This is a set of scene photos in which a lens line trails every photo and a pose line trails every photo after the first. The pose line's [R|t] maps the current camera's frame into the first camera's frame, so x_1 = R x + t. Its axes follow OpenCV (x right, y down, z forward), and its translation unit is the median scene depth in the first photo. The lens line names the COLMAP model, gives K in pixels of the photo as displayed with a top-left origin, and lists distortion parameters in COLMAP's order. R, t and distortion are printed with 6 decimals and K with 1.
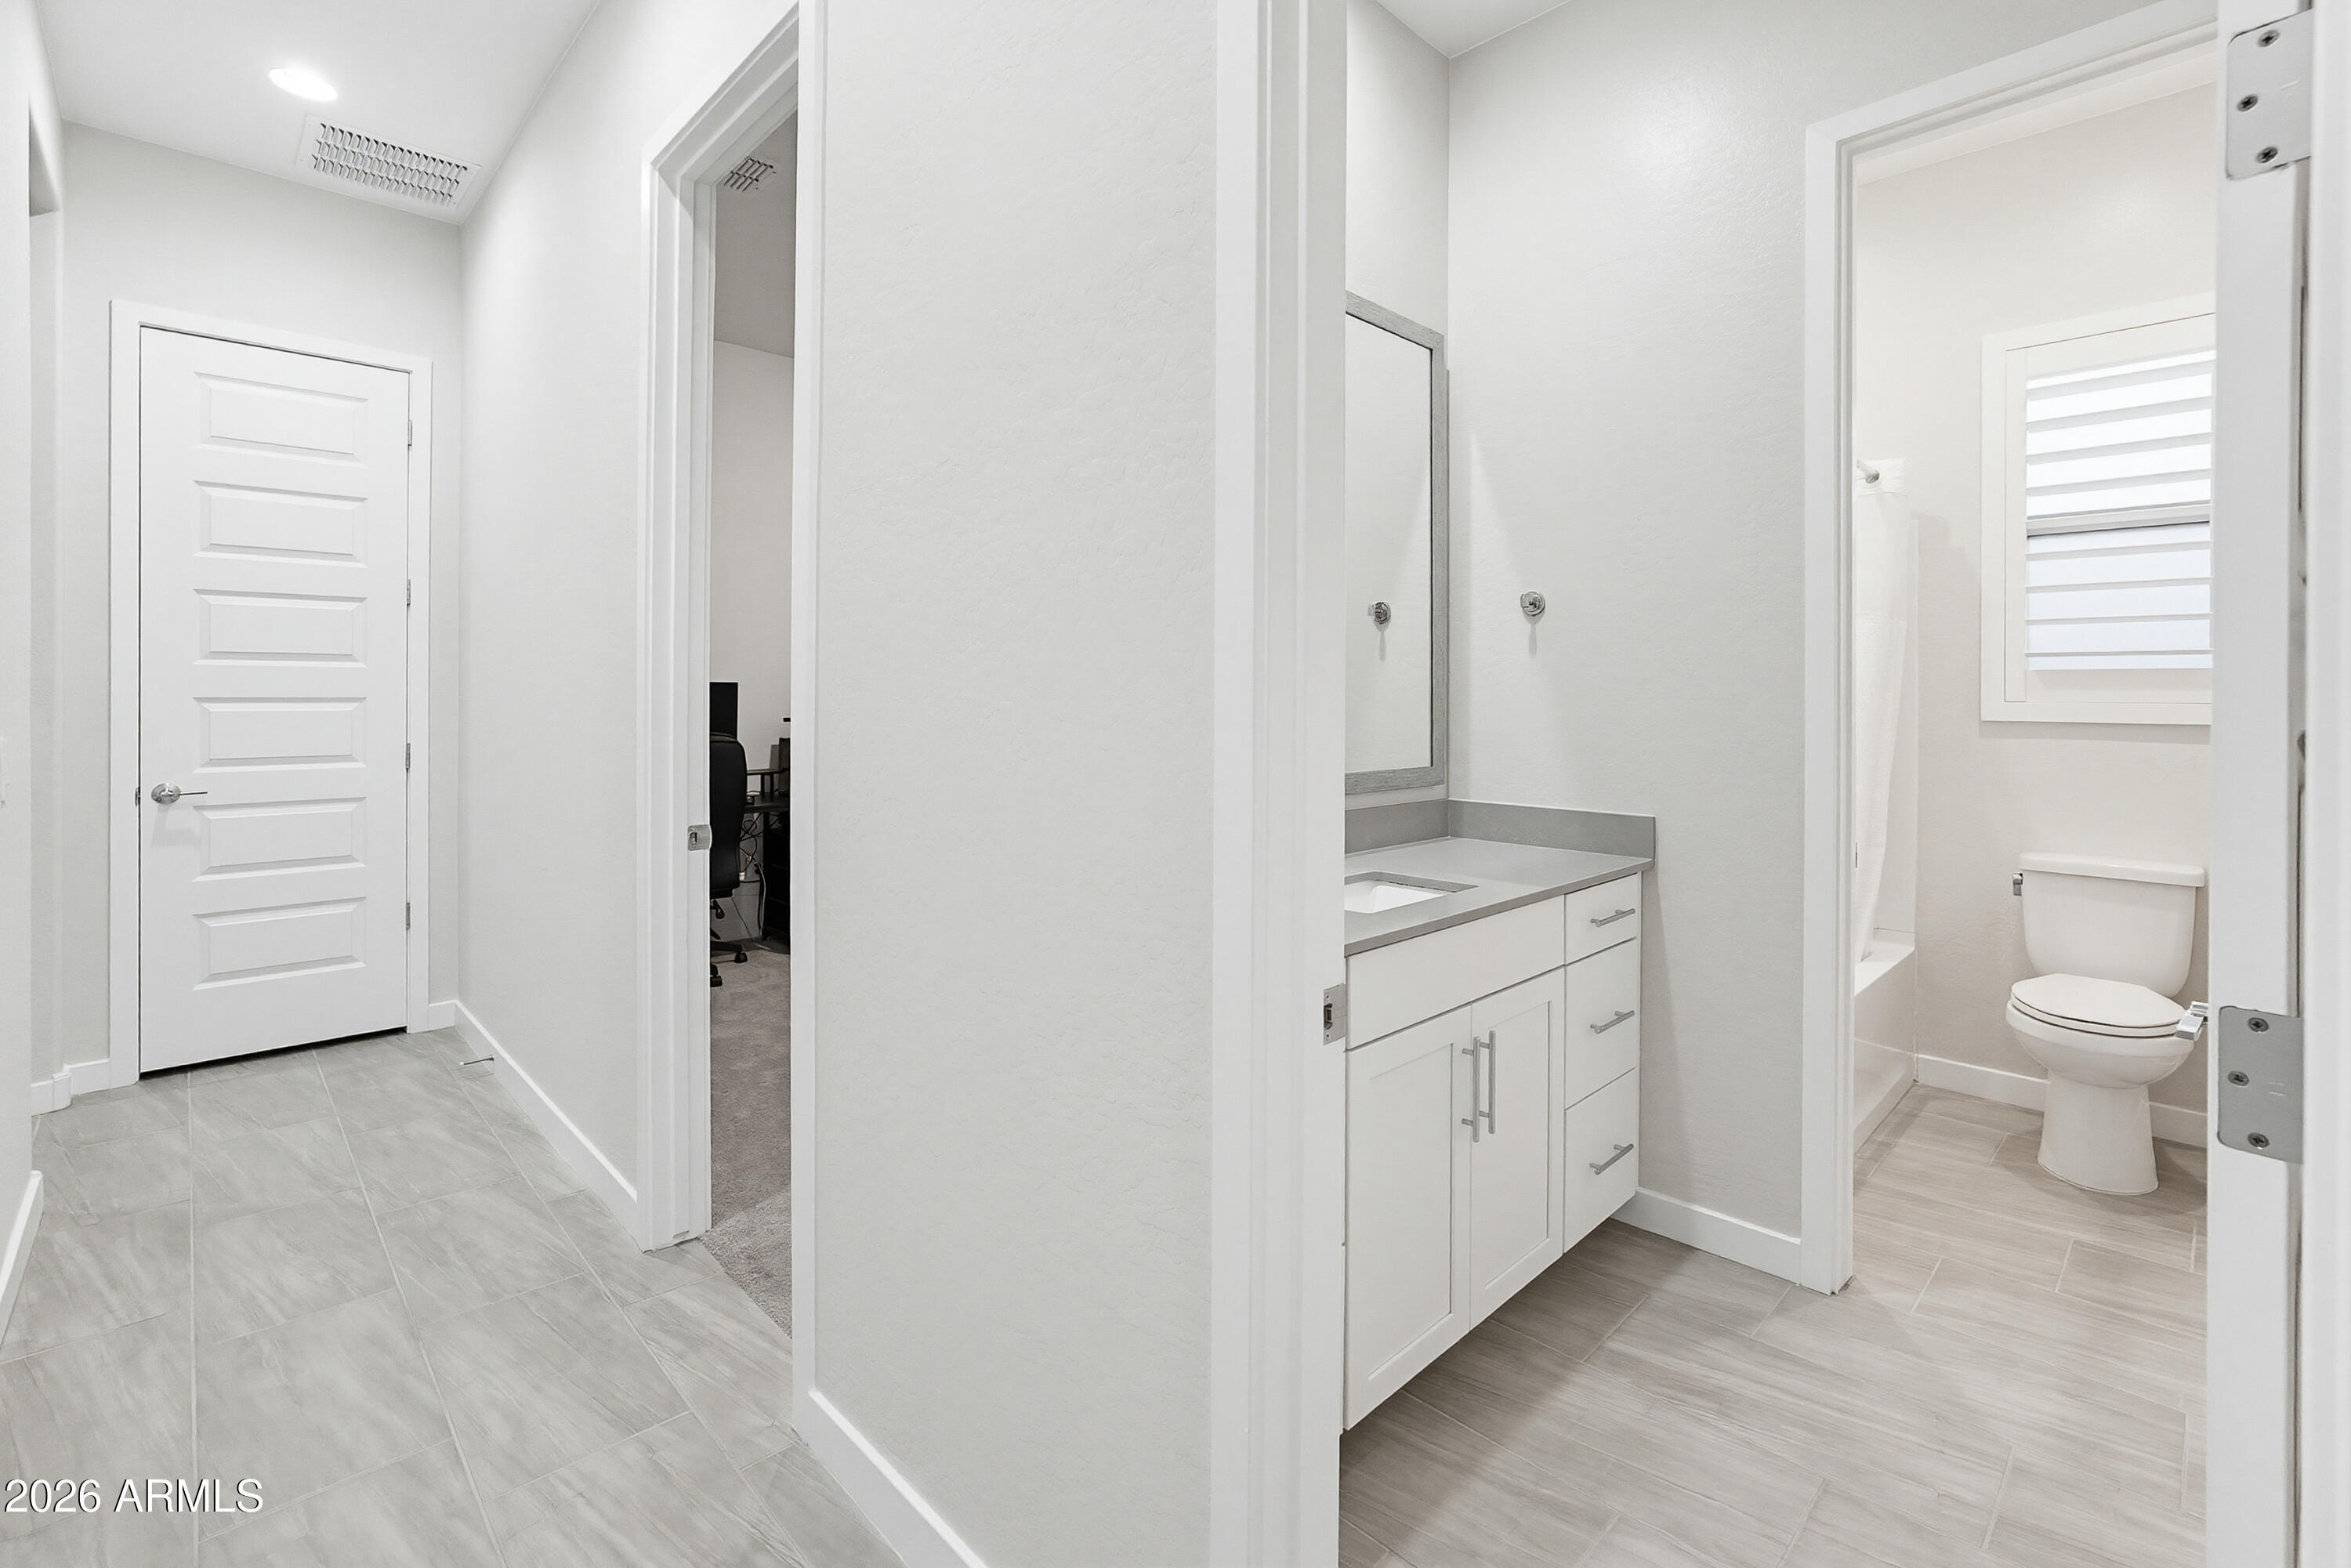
lens RADIAL K [[1049.7, 0, 1169.5], [0, 1049.7, 717.3], [0, 0, 1]] dist [-0.000537, 0.000355]
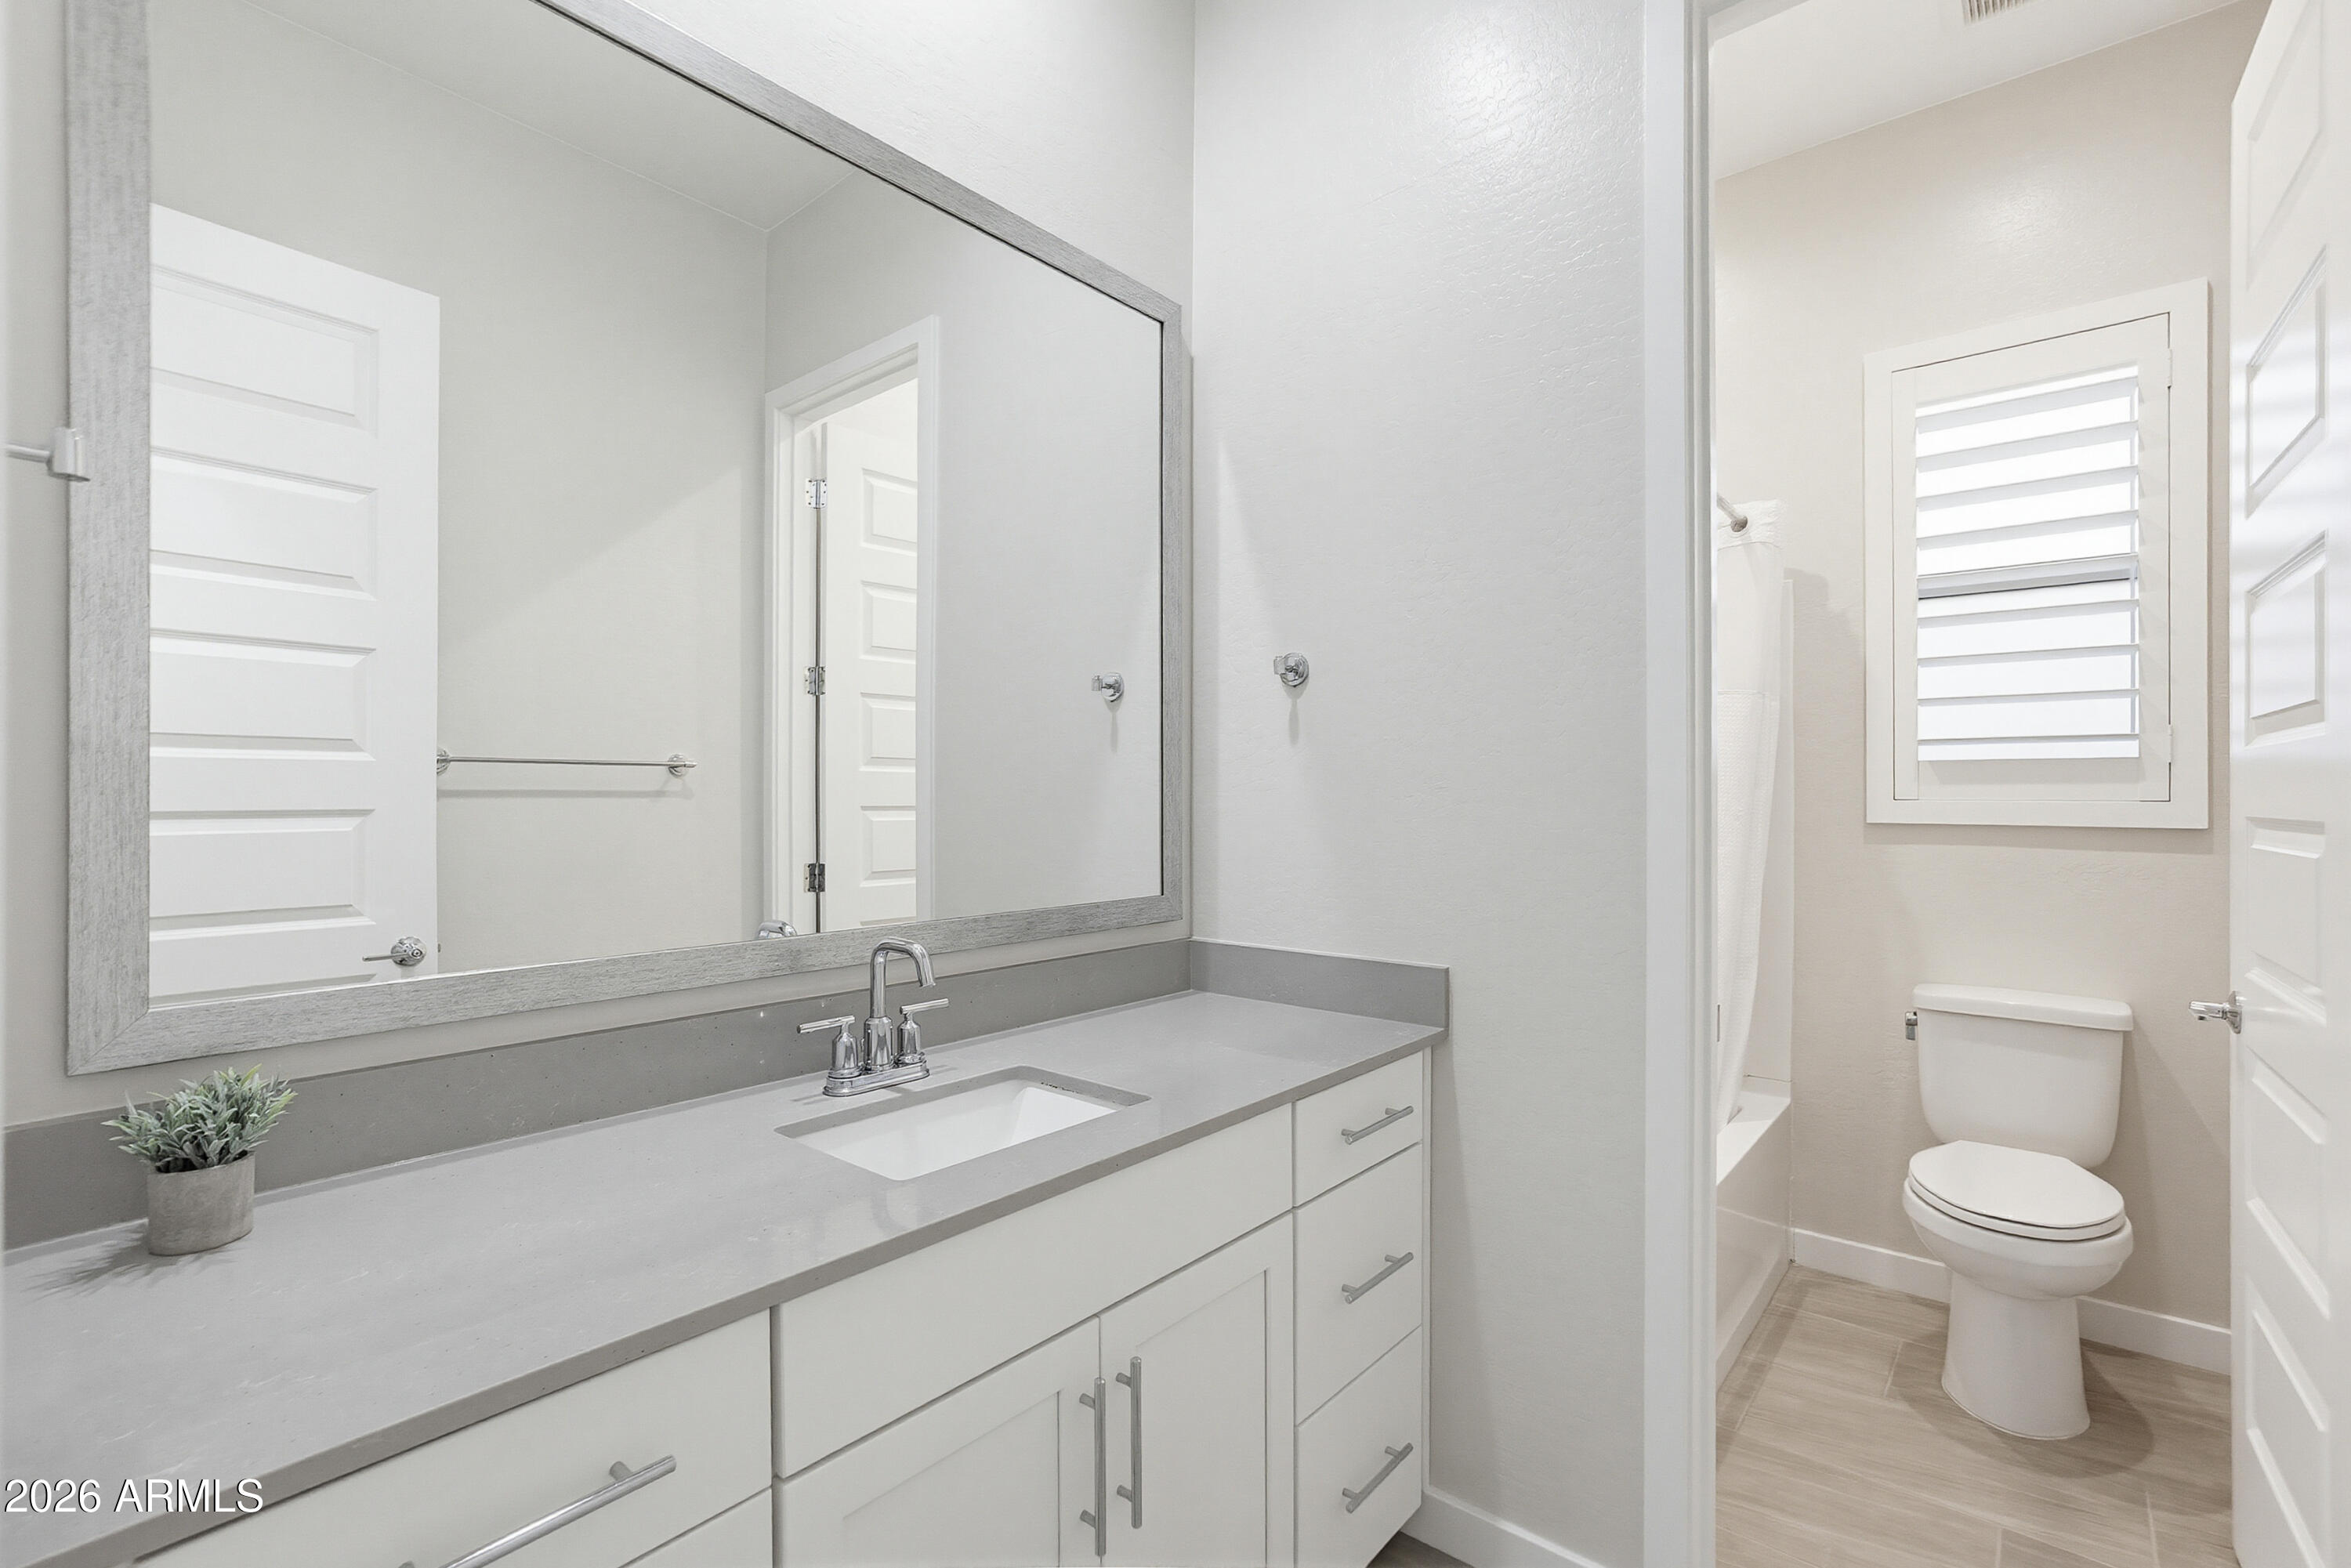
lens RADIAL K [[1062.0, 0, 1171.3], [0, 1062.0, 816.9], [0, 0, 1]] dist [-0.011493, 0.010053]
pose [[0.995808, -0.008210, 0.091097, 0.184689], [0.007903, 0.999962, 0.003730, -0.009718], [-0.091124, -0.002995, 0.995835, 0.264338]]
